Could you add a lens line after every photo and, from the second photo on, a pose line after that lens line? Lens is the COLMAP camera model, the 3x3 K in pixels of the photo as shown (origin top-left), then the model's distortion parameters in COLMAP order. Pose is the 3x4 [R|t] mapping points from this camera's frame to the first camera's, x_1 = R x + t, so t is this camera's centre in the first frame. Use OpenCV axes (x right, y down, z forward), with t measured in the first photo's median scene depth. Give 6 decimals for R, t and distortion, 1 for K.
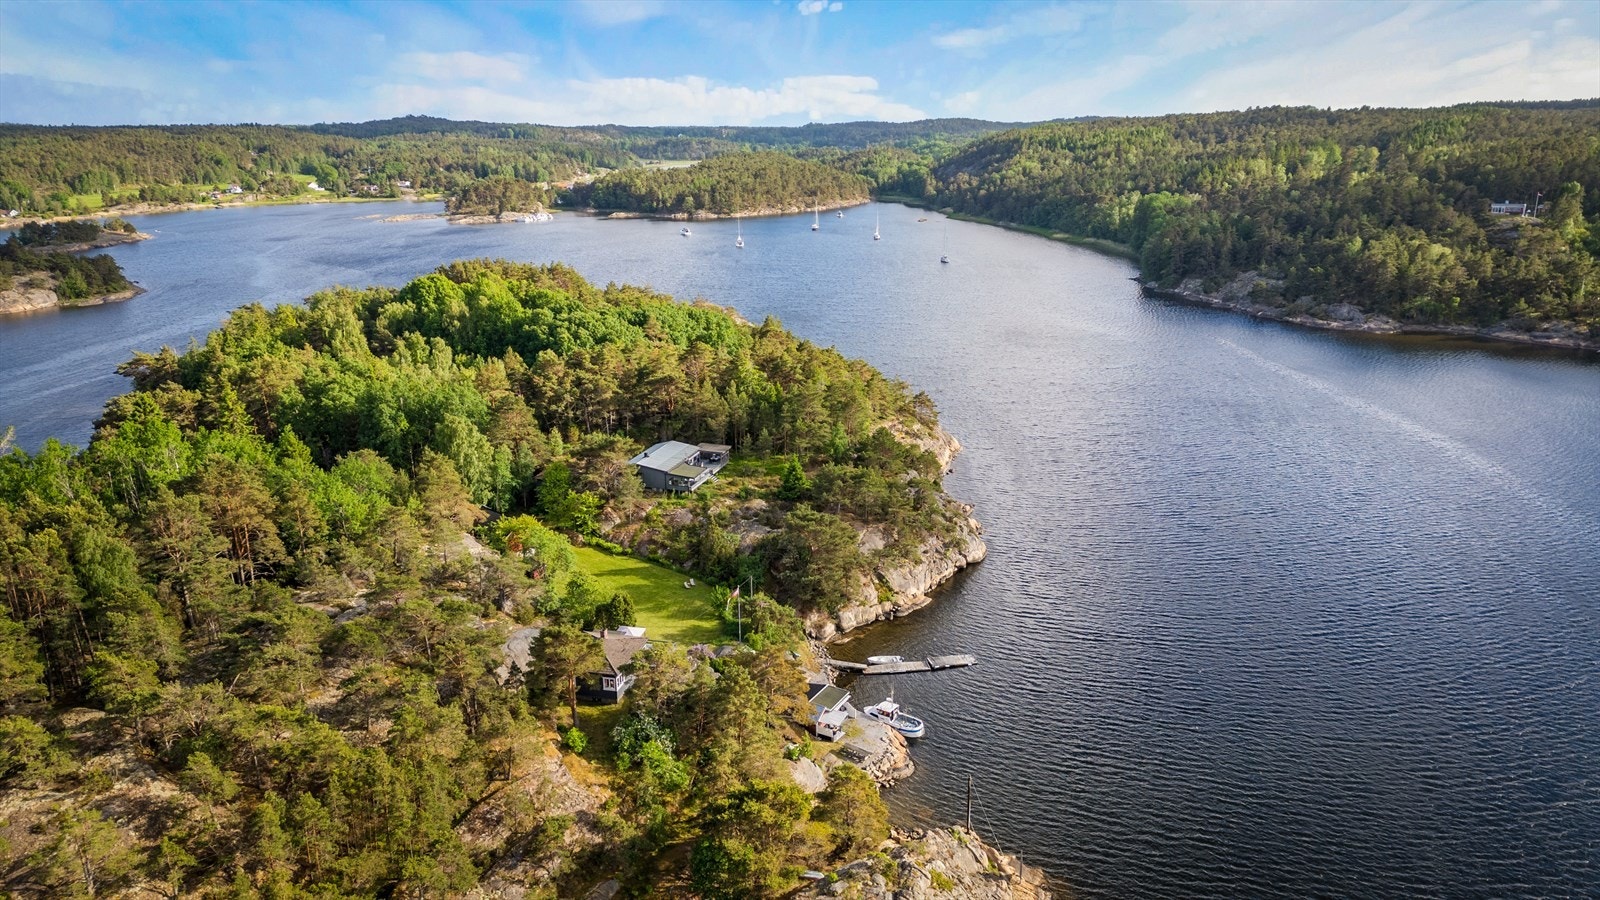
lens RADIAL K [[1103.0, 0, 800.0], [0, 1103.0, 450.0], [0, 0, 1]] dist [0.086116, -0.079878]
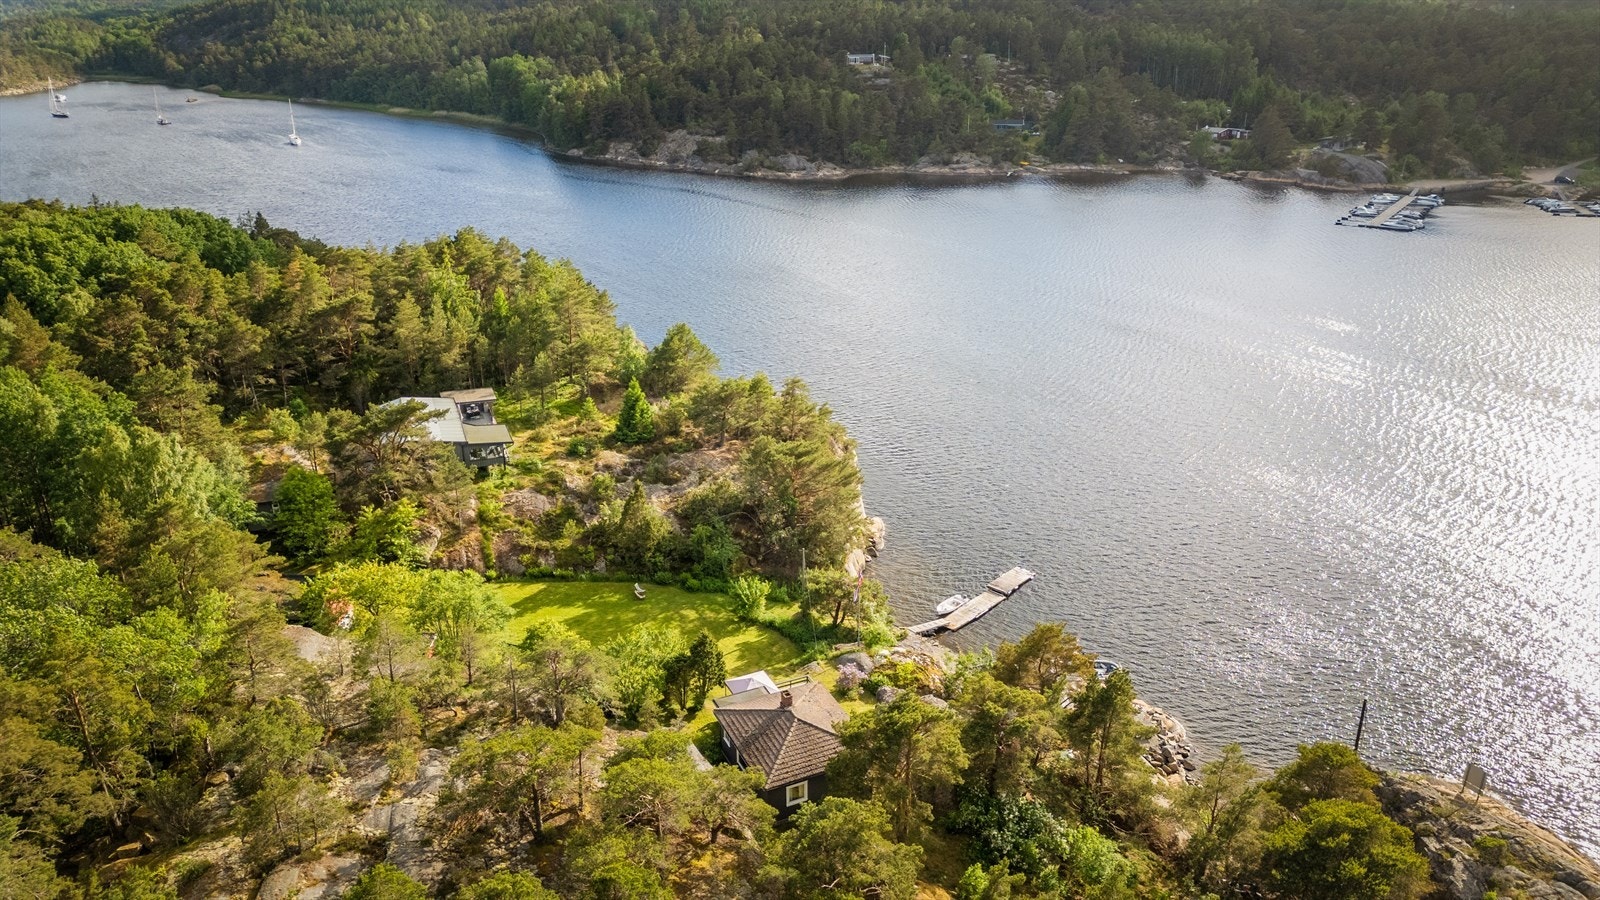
lens RADIAL K [[1108.2, 0, 800.0], [0, 1108.2, 450.0], [0, 0, 1]] dist [0.077498, -0.078601]
pose [[0.781365, -0.228591, 0.580703, -0.141343], [0.172838, 0.973369, 0.150600, -0.016183], [-0.599664, -0.017306, 0.800065, 0.148883]]
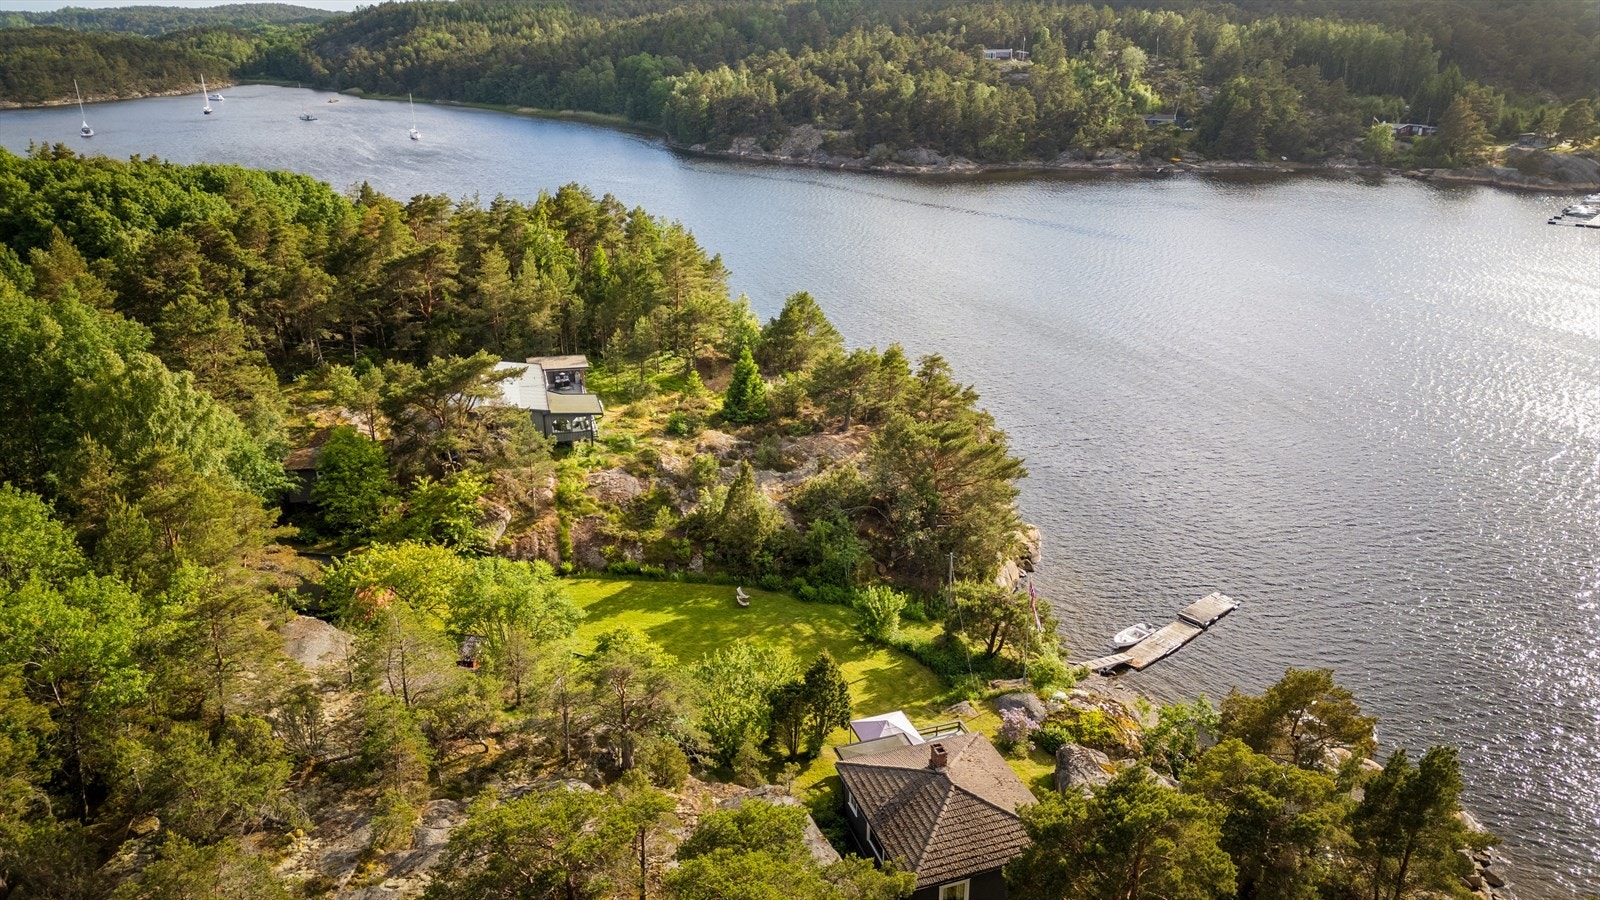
lens RADIAL K [[1103.0, 0, 800.0], [0, 1103.0, 450.0], [0, 0, 1]] dist [0.086116, -0.079878]
pose [[0.843092, -0.188776, 0.503546, -0.120029], [0.148571, 0.981683, 0.119273, -0.003164], [-0.516838, -0.025746, 0.855696, 0.191203]]
